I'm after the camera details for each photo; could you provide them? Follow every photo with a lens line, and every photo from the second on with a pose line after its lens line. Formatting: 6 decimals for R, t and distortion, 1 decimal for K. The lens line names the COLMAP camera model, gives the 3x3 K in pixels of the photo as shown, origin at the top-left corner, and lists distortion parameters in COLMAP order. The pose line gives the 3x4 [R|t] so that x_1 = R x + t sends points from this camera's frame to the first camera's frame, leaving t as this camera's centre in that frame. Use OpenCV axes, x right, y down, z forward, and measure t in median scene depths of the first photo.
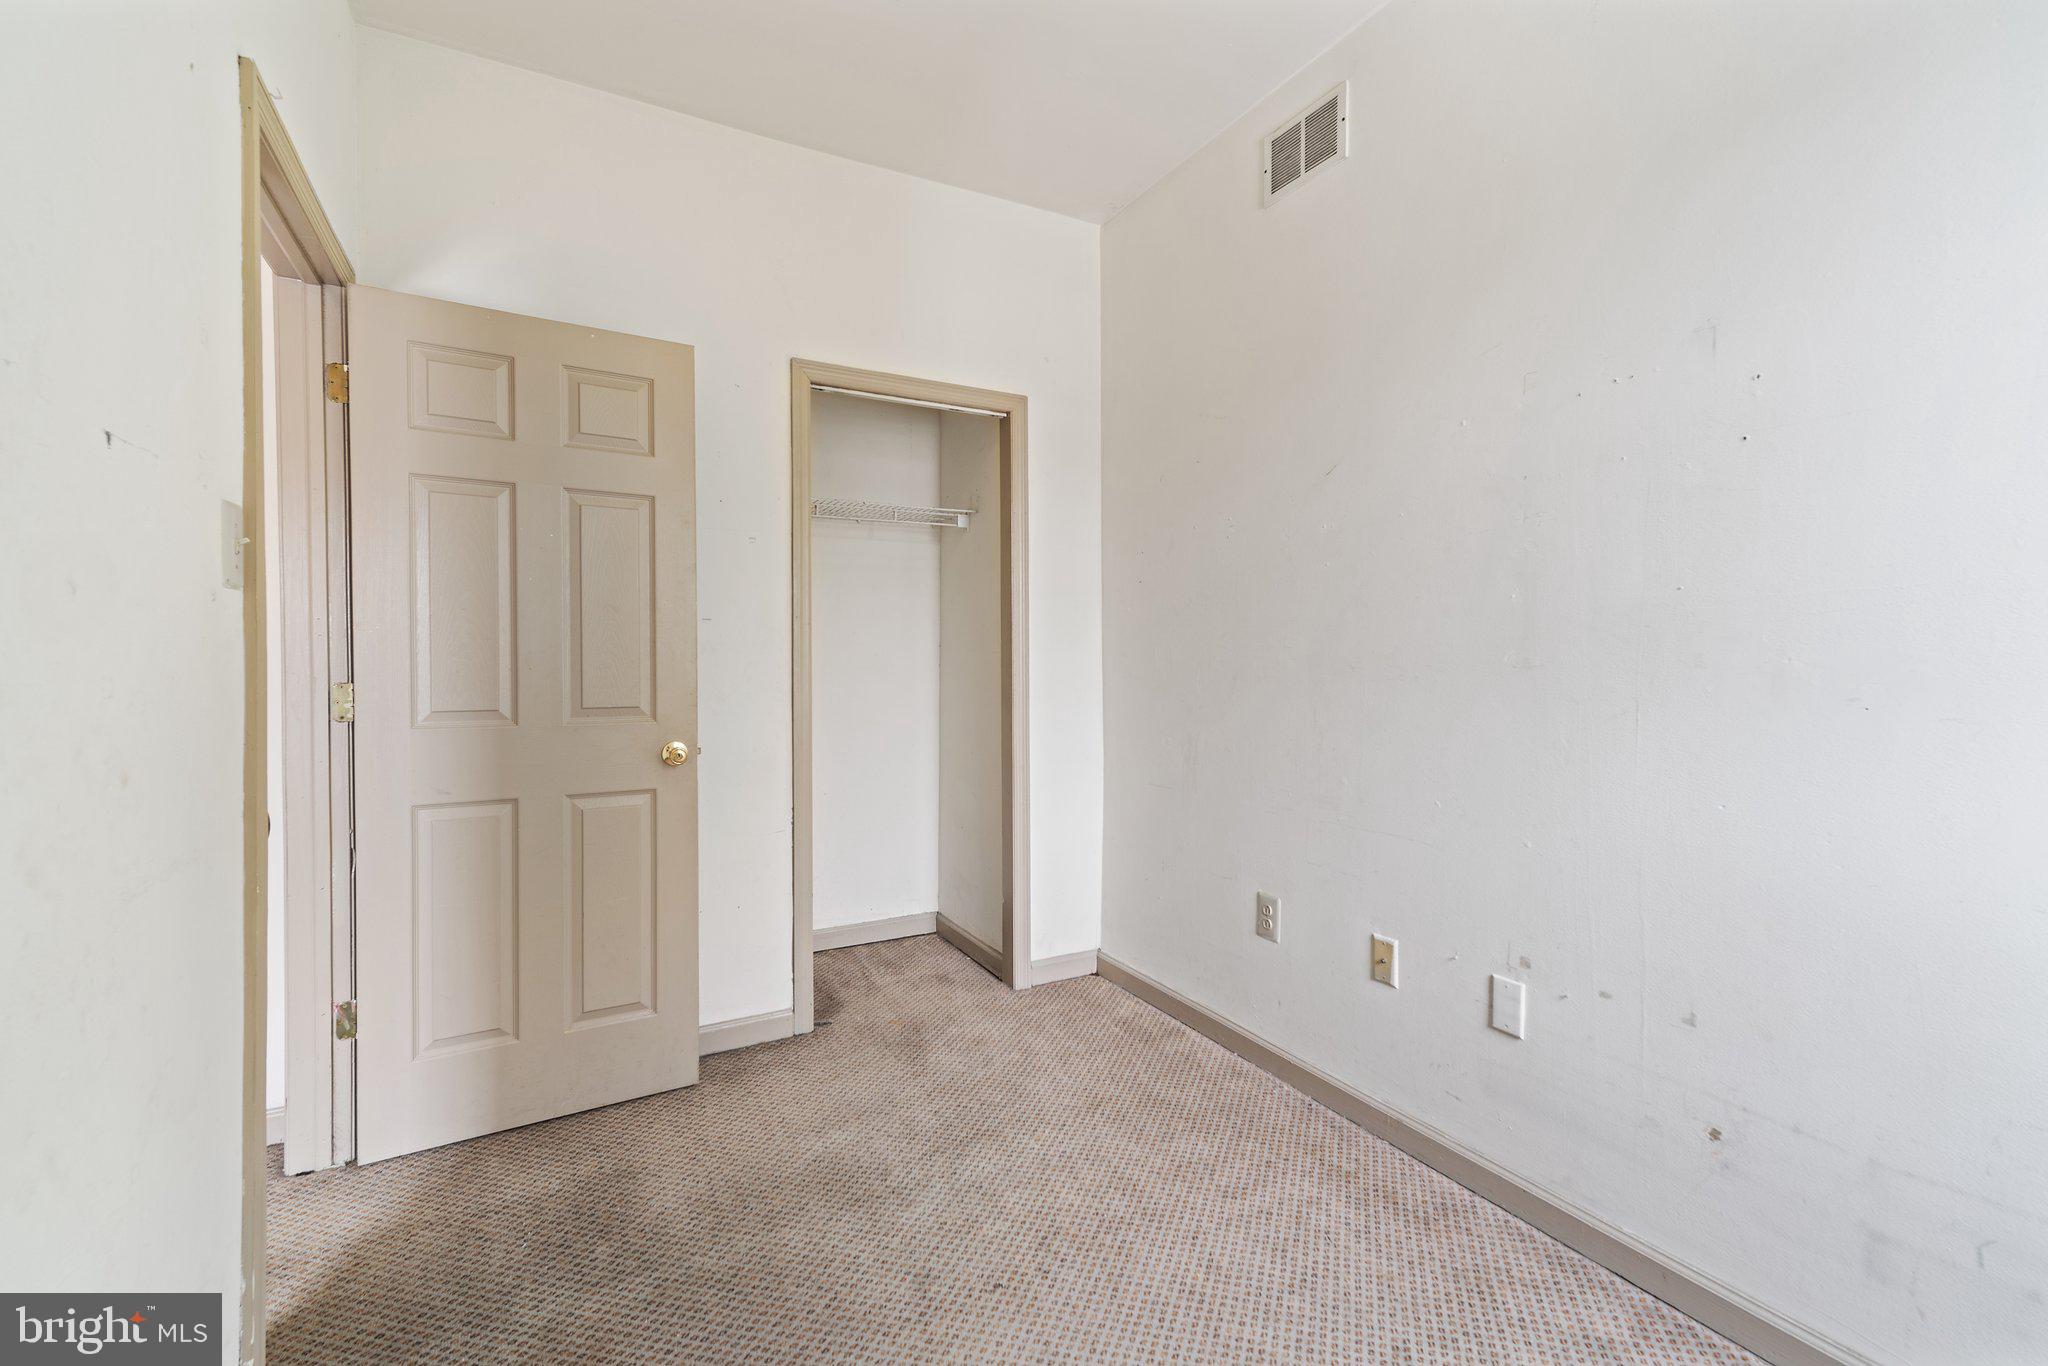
lens RADIAL K [[884.9, 0, 1021.7], [0, 884.9, 669.3], [0, 0, 1]] dist [0.002503, 0.001172]
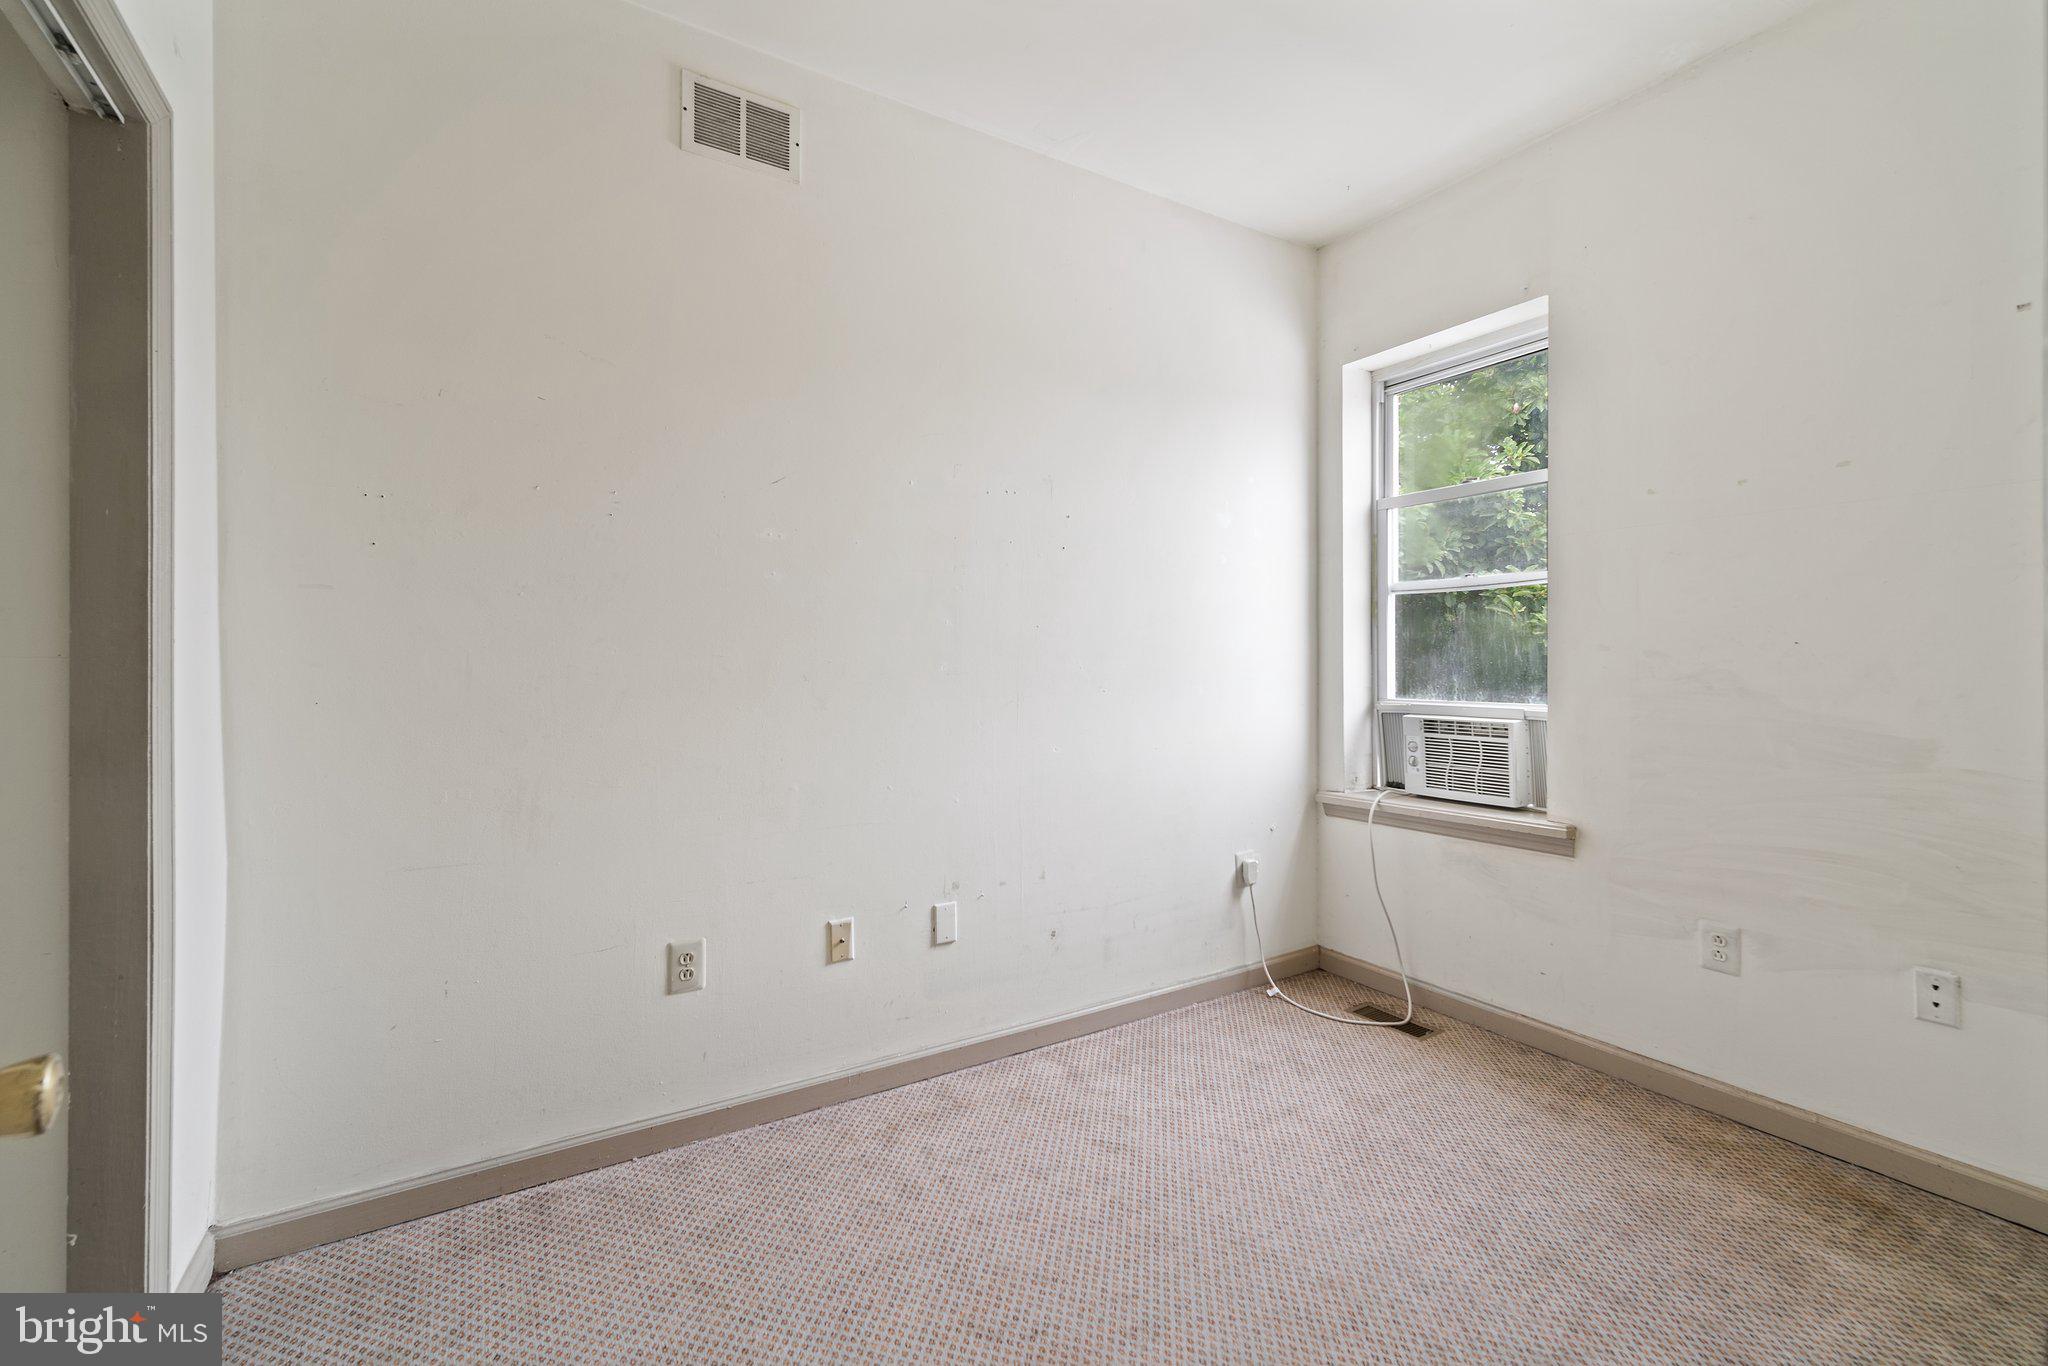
lens RADIAL K [[884.9, 0, 1019.6], [0, 884.9, 669.5], [0, 0, 1]] dist [0.002503, 0.001172]
pose [[-0.060963, -0.008382, 0.998105, -0.700882], [0.015704, 0.999833, 0.009356, -0.016673], [-0.998016, 0.016244, -0.060821, 0.833722]]
